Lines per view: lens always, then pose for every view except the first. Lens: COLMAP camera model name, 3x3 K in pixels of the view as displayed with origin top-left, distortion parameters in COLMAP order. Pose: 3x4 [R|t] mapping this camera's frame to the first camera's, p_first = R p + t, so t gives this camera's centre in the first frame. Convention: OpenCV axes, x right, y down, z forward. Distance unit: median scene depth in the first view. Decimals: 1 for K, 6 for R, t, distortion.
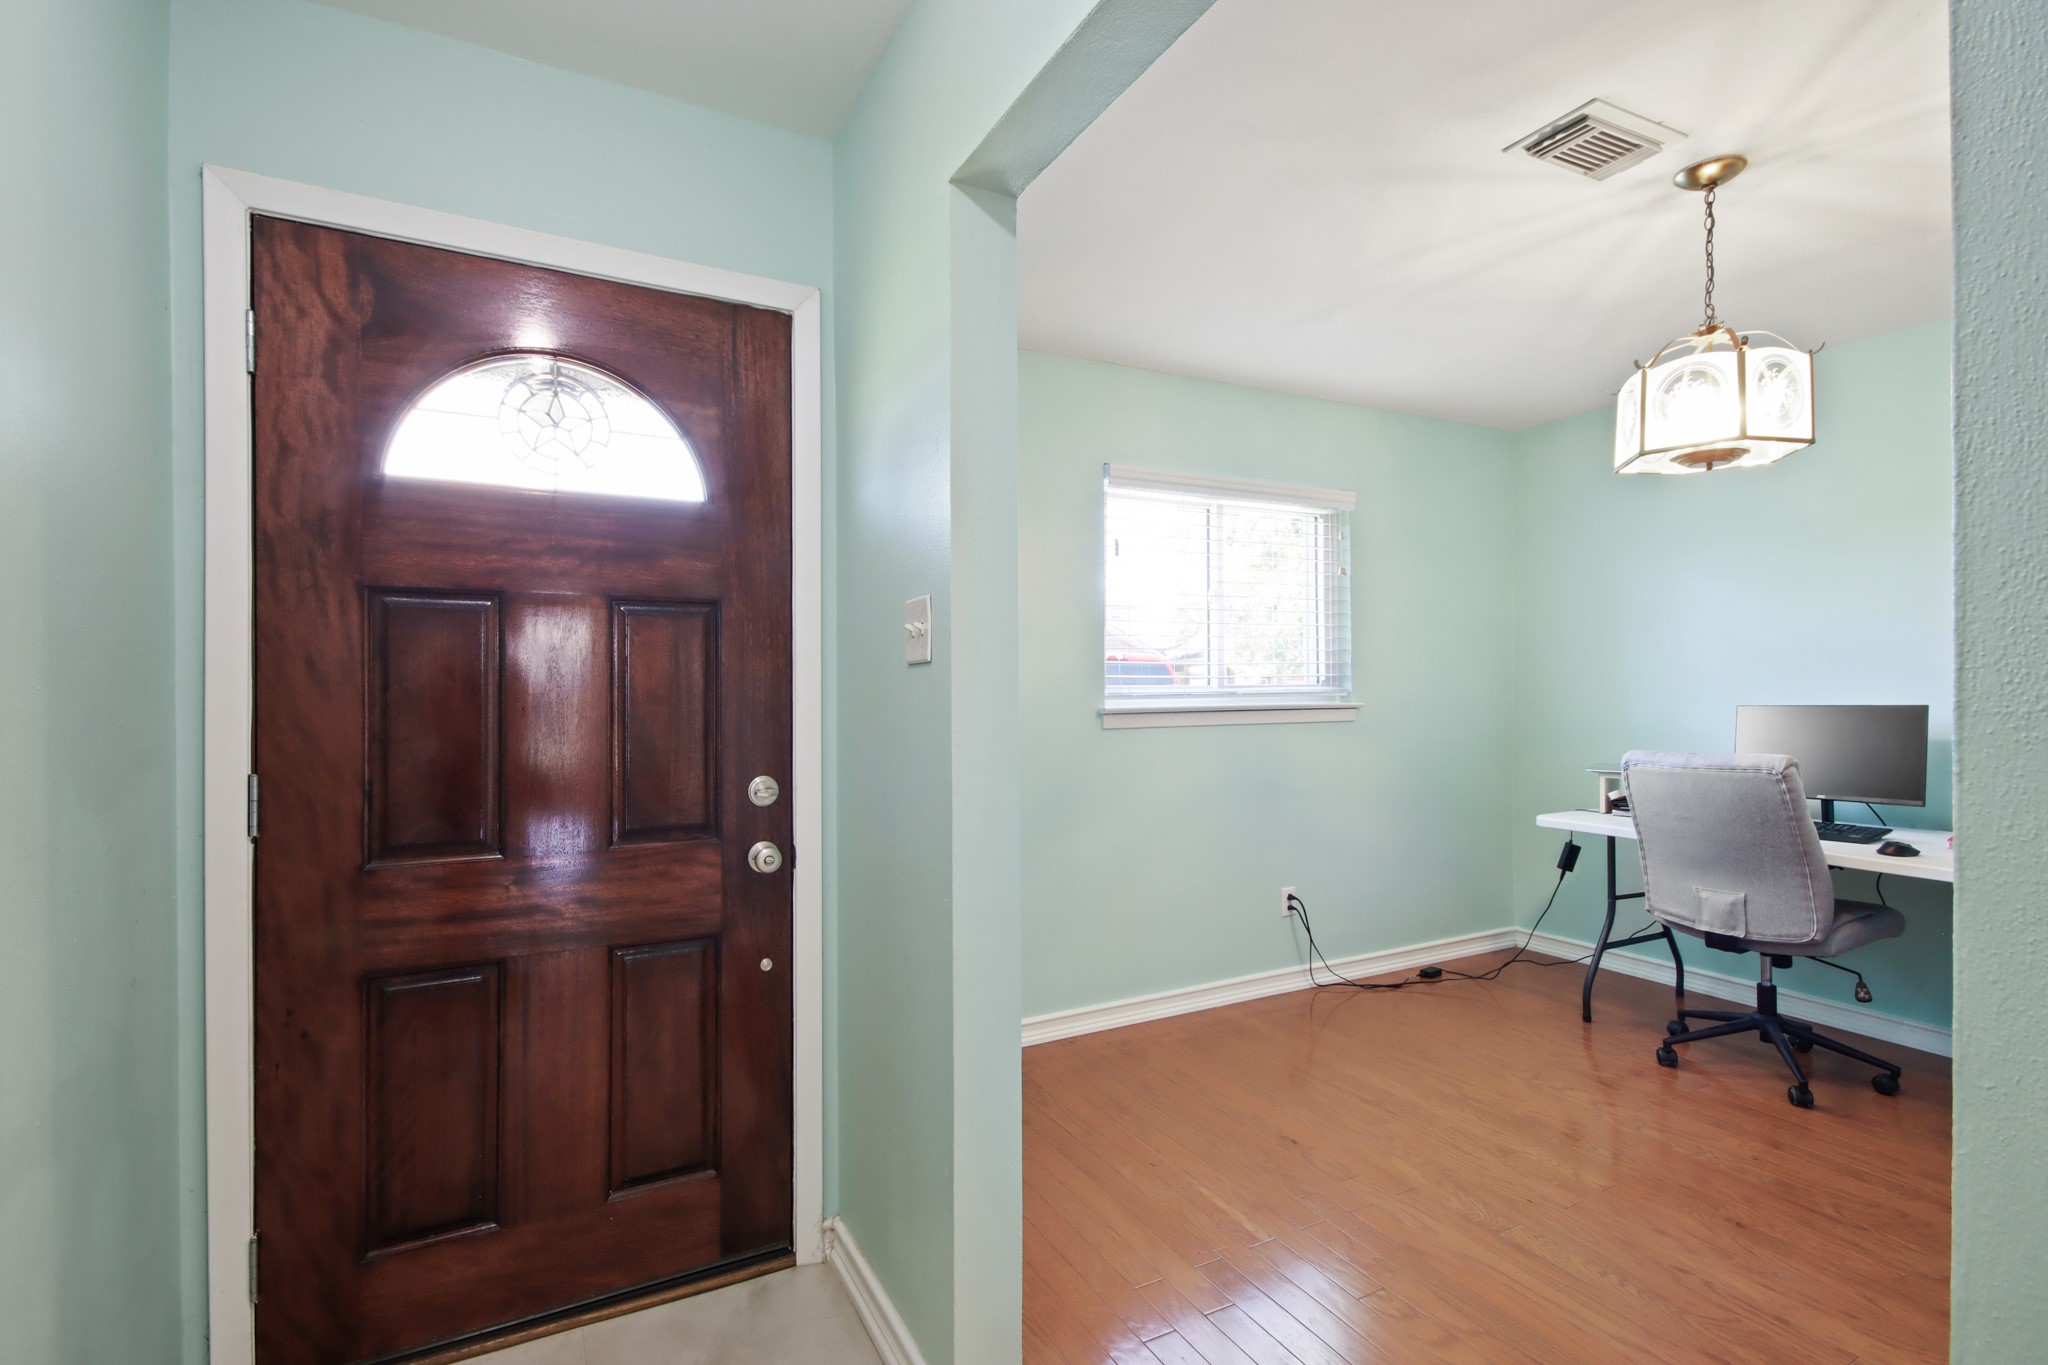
lens RADIAL K [[974.3, 0, 1020.4], [0, 974.3, 694.3], [0, 0, 1]] dist [0.024992, -0.024251]
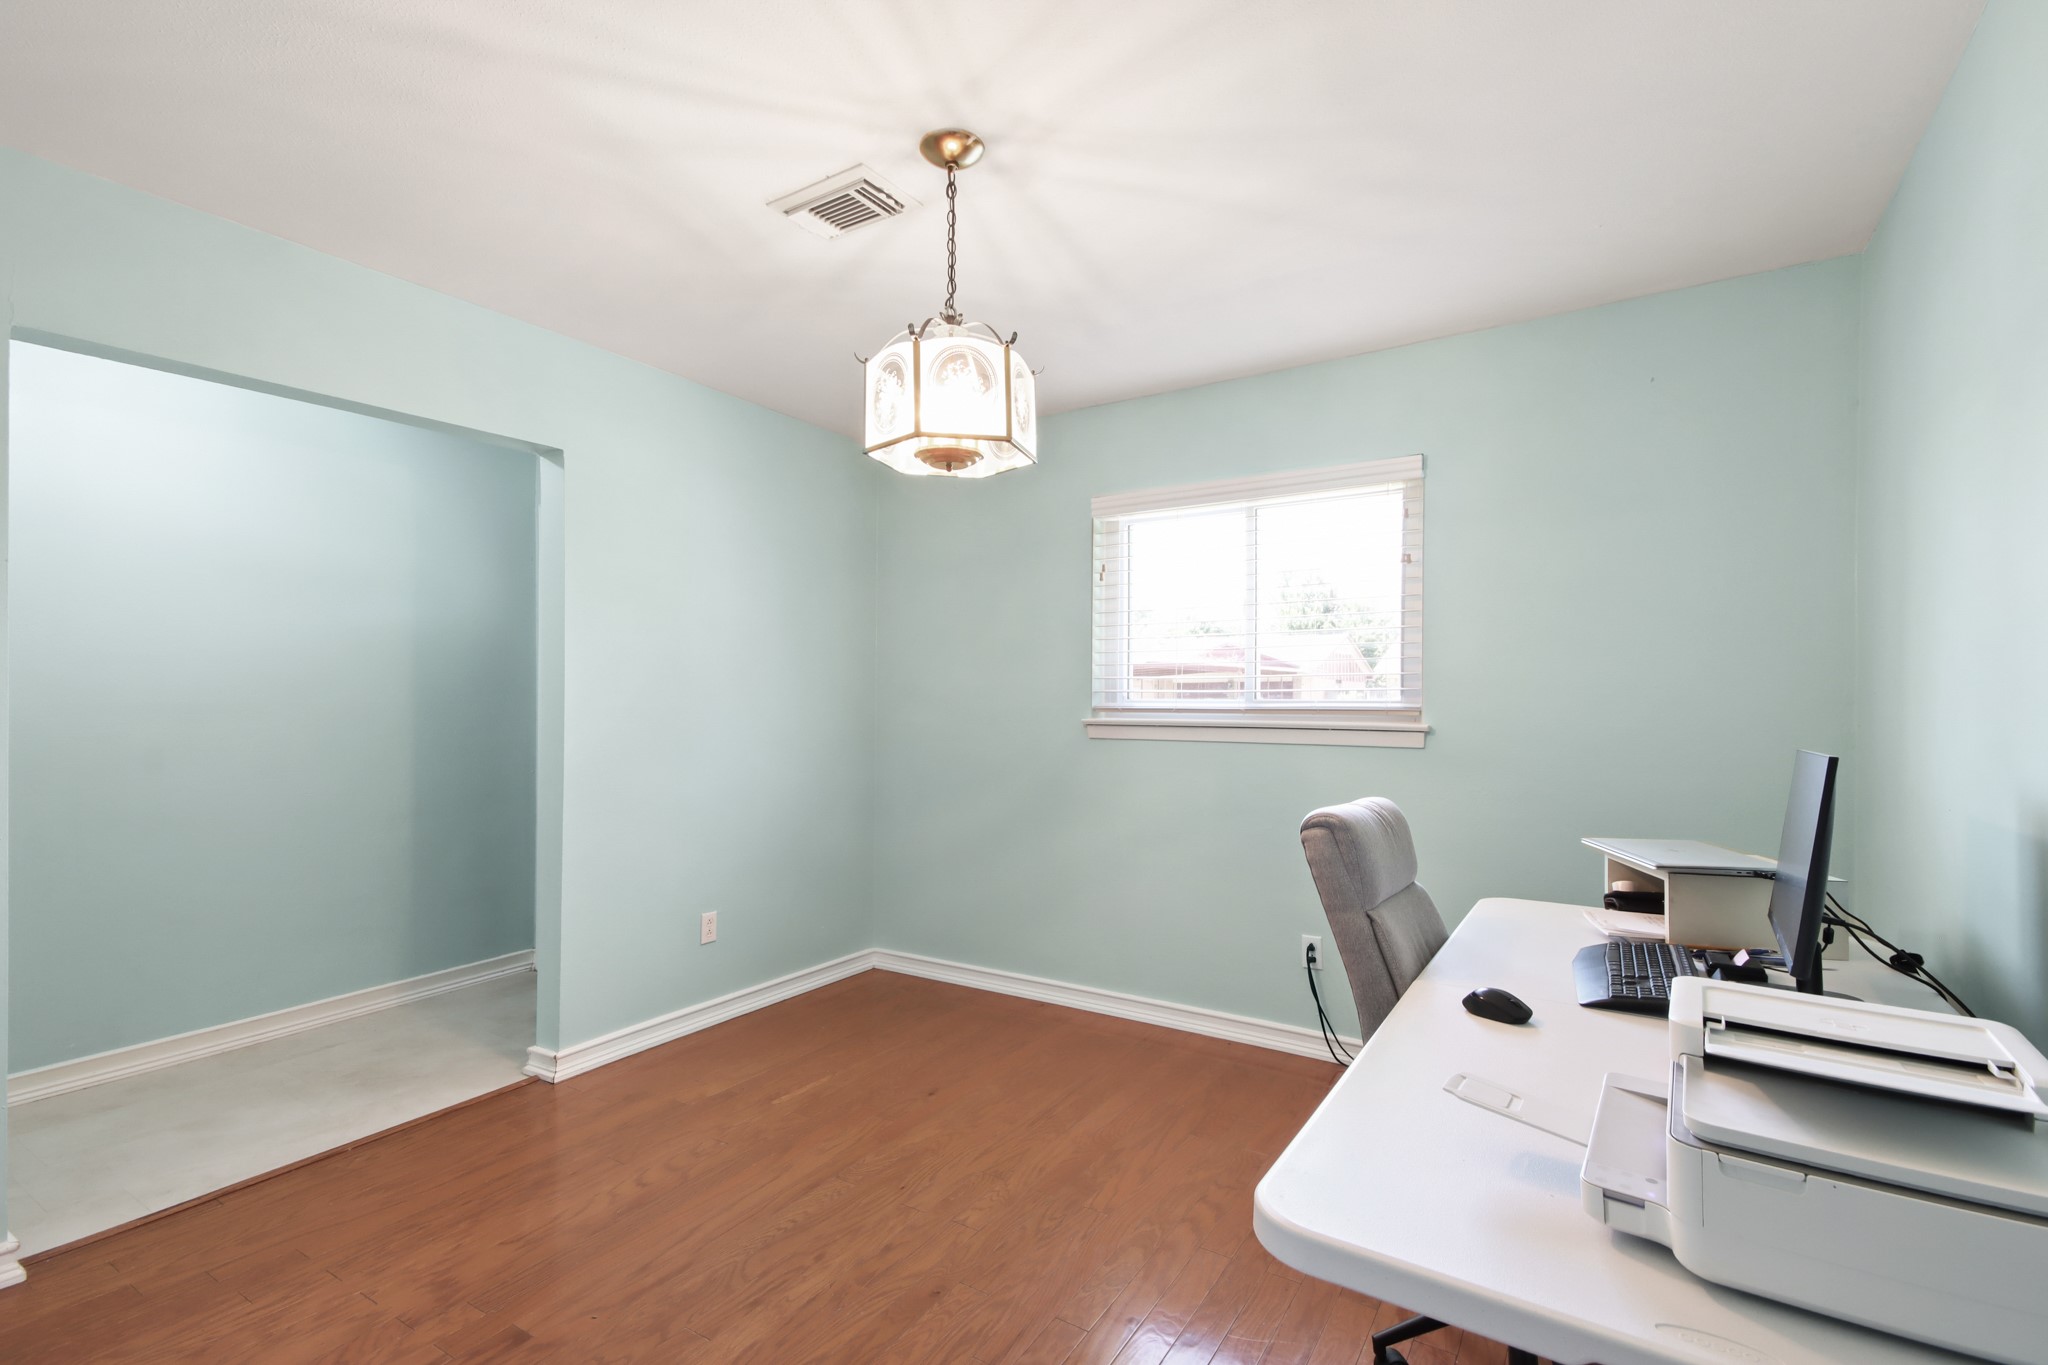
lens RADIAL K [[974.3, 0, 1020.4], [0, 974.3, 694.3], [0, 0, 1]] dist [0.024992, -0.024251]
pose [[0.477206, 0.007975, -0.878756, 1.047324], [-0.019014, 0.999818, -0.001252, -0.010884], [0.878586, 0.017306, 0.477271, 0.417493]]
